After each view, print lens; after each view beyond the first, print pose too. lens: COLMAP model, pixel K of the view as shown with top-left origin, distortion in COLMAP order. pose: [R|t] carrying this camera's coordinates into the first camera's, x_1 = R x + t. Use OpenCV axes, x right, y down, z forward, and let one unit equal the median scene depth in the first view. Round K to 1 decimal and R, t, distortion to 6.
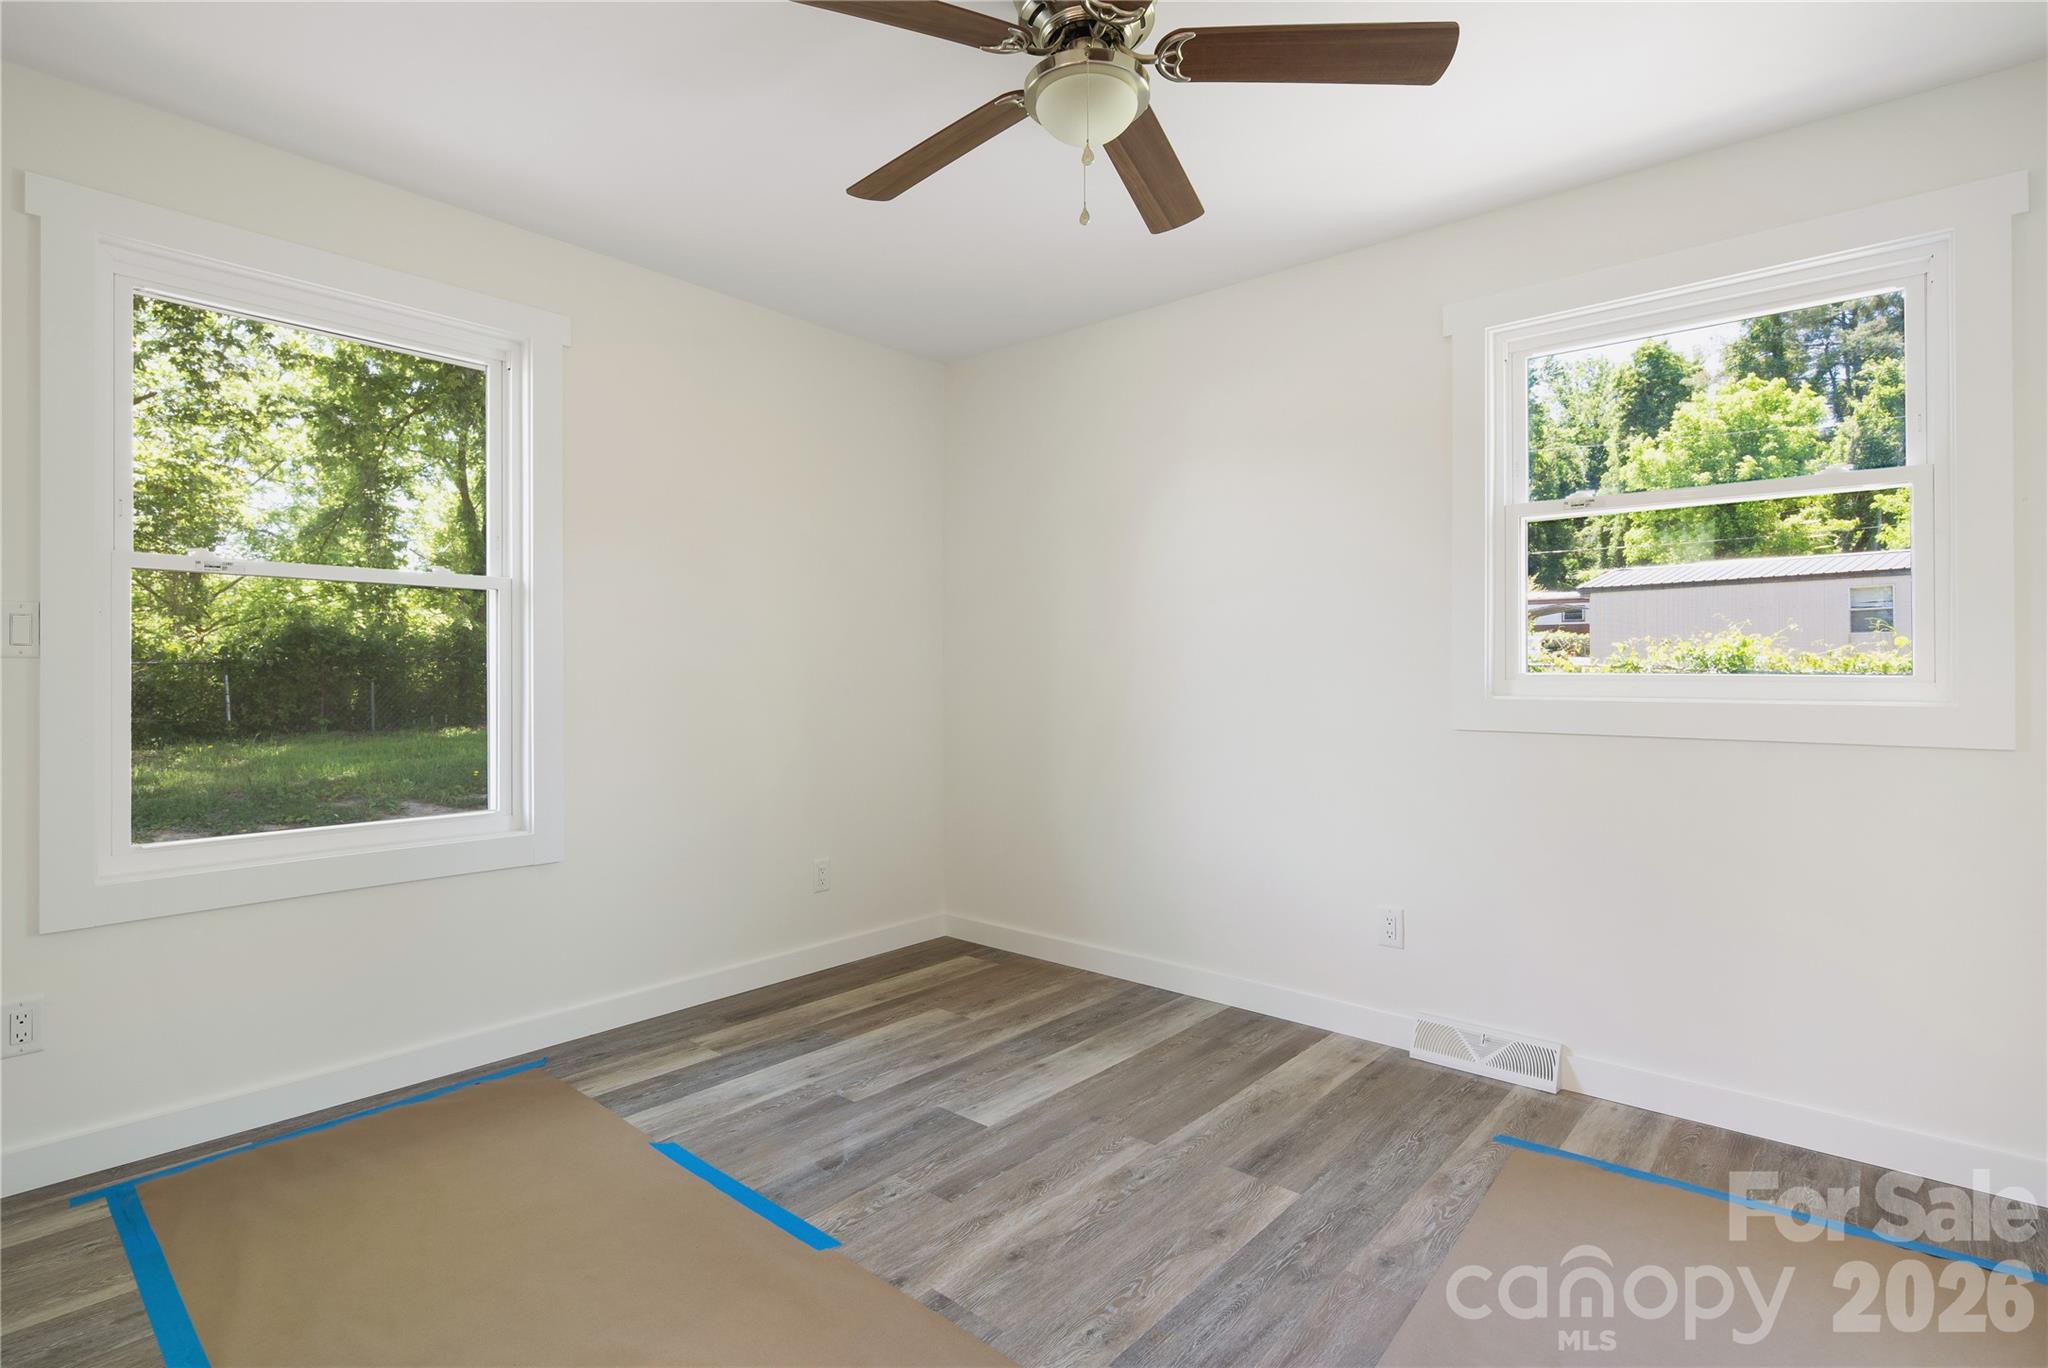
lens RADIAL K [[1013.8, 0, 1023.8], [0, 1013.8, 665.8], [0, 0, 1]] dist [0.000816, -0.000340]
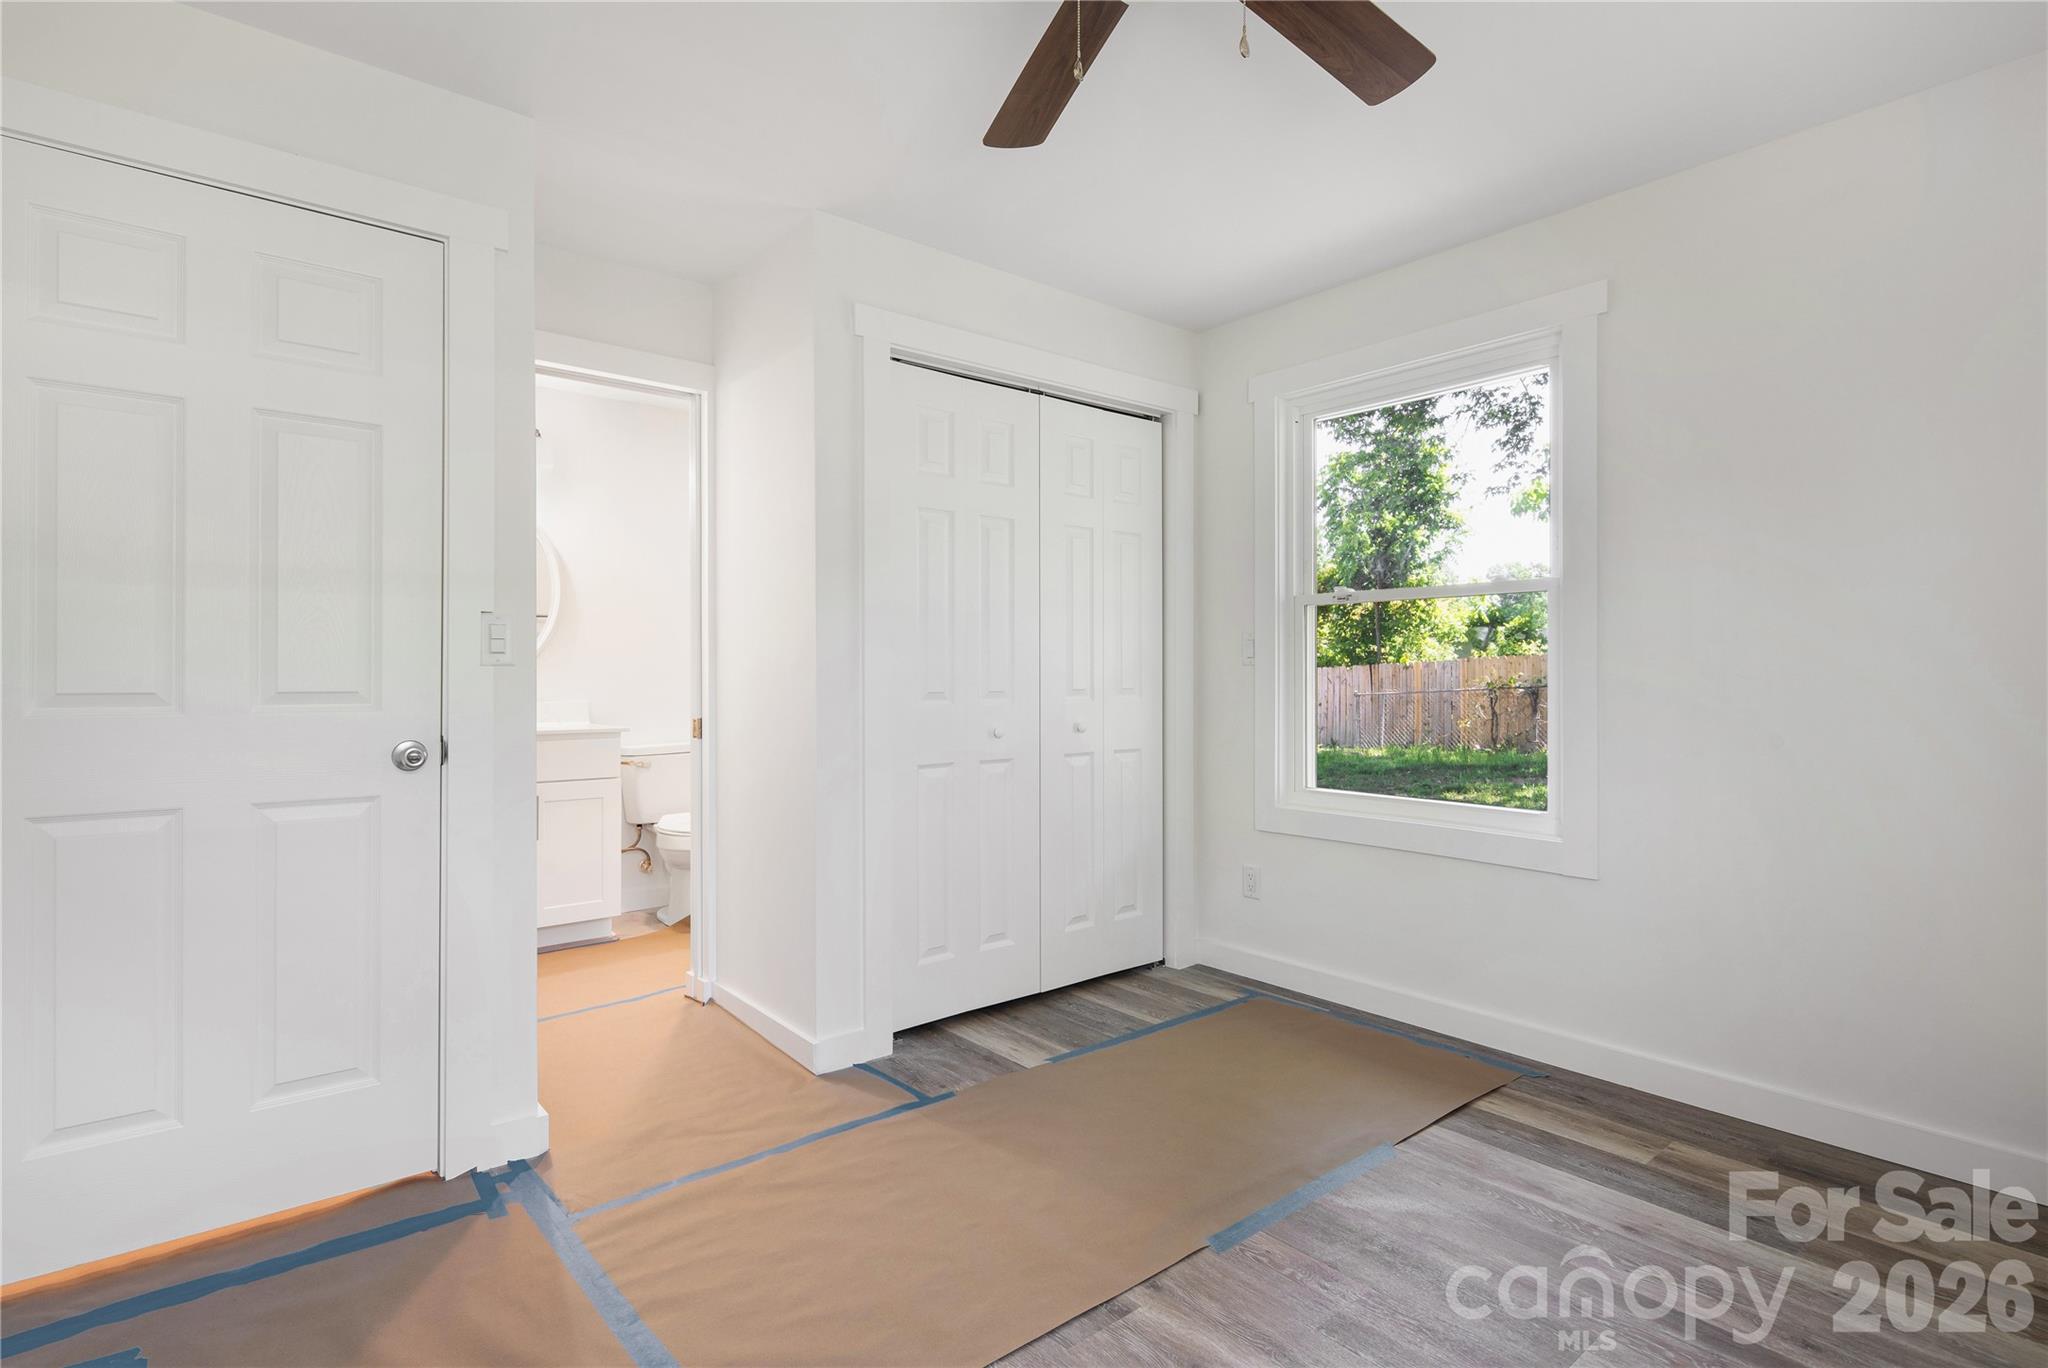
lens RADIAL K [[1013.8, 0, 1023.8], [0, 1013.8, 665.8], [0, 0, 1]] dist [0.000816, -0.000340]
pose [[-0.157427, -0.004287, -0.987521, 0.602015], [0.002277, 0.999986, -0.004704, -0.001347], [0.987528, -0.002990, -0.157416, 0.698374]]
